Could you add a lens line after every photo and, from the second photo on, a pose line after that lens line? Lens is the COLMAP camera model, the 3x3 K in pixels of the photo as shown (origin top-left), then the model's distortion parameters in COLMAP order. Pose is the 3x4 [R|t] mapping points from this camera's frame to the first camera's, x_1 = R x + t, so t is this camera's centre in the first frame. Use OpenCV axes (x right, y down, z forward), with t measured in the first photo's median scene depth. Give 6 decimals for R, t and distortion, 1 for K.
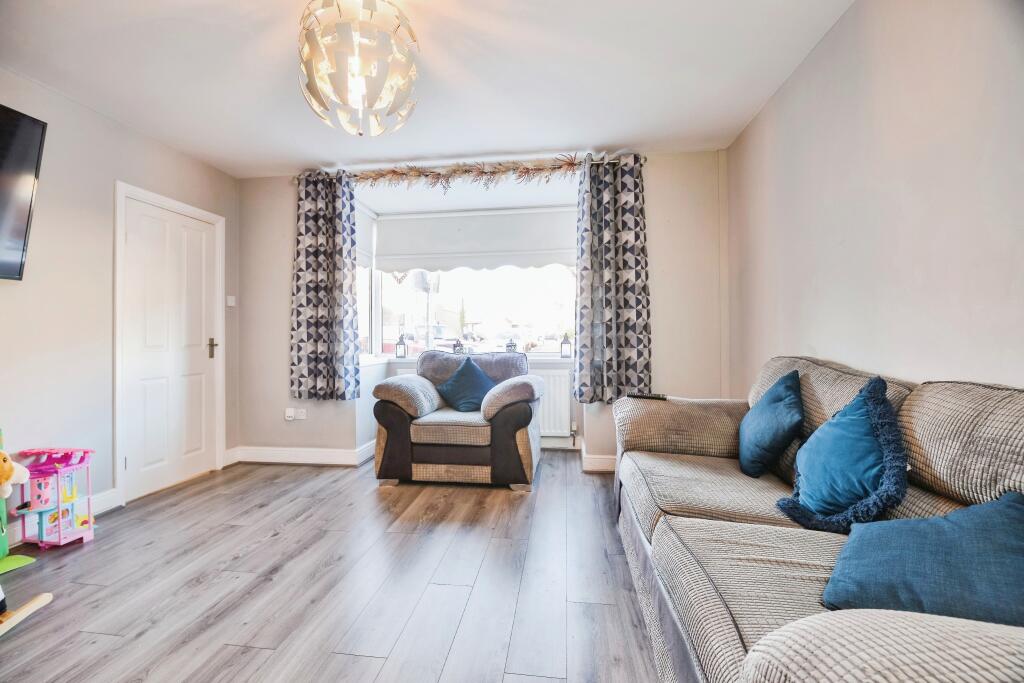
lens RADIAL K [[464.5, 0, 510.8], [0, 464.5, 334.5], [0, 0, 1]] dist [-0.010303, -0.003230]
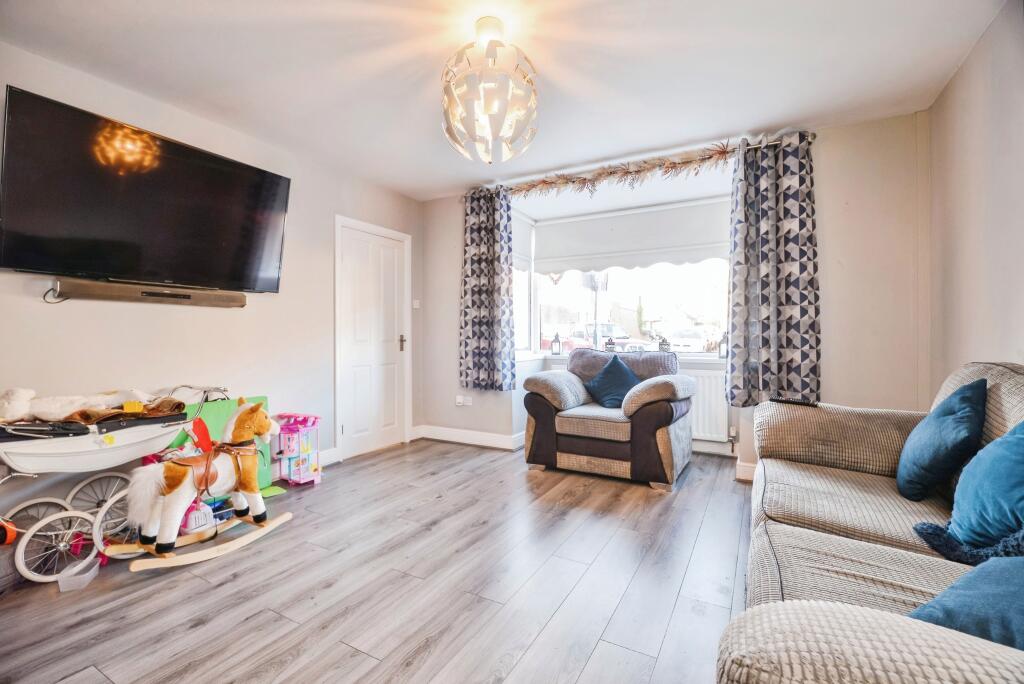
lens RADIAL K [[468.9, 0, 509.3], [0, 468.9, 342.5], [0, 0, 1]] dist [-0.014781, 0.000035]
pose [[0.926946, 0.012869, -0.374974, 0.090088], [-0.004850, 0.999739, 0.022320, -0.000990], [0.375163, -0.018871, 0.926767, -0.048423]]
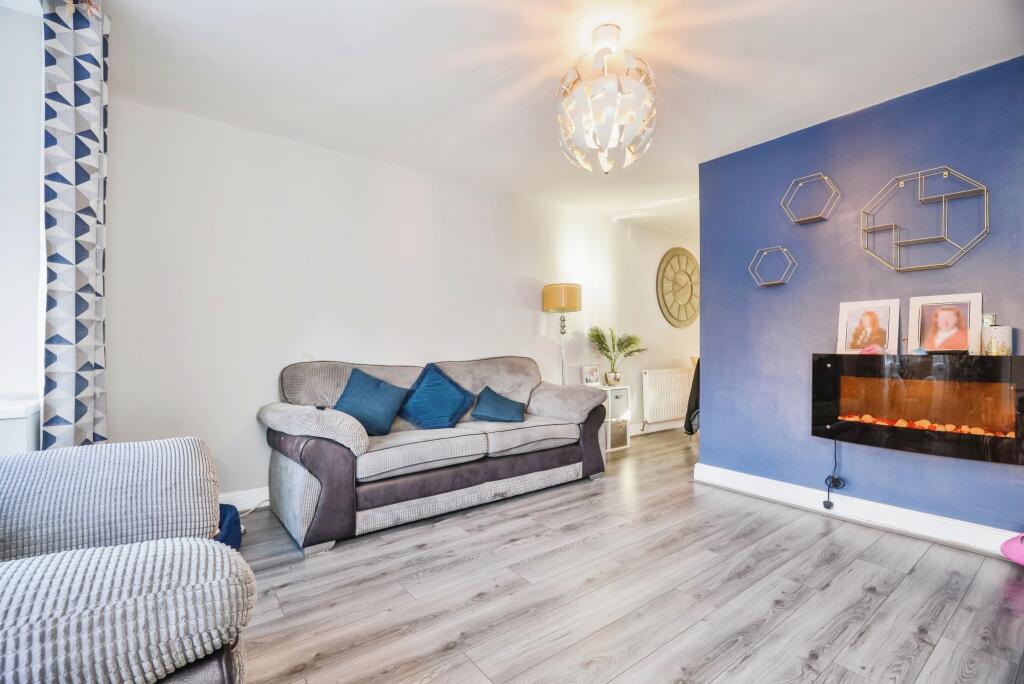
lens RADIAL K [[468.9, 0, 509.2], [0, 468.9, 346.3], [0, 0, 1]] dist [-0.014781, 0.000035]
pose [[-0.700696, 0.004862, 0.713444, -0.541600], [0.004500, 0.999987, -0.002396, 0.009713], [-0.713446, 0.001532, -0.700708, 1.085137]]
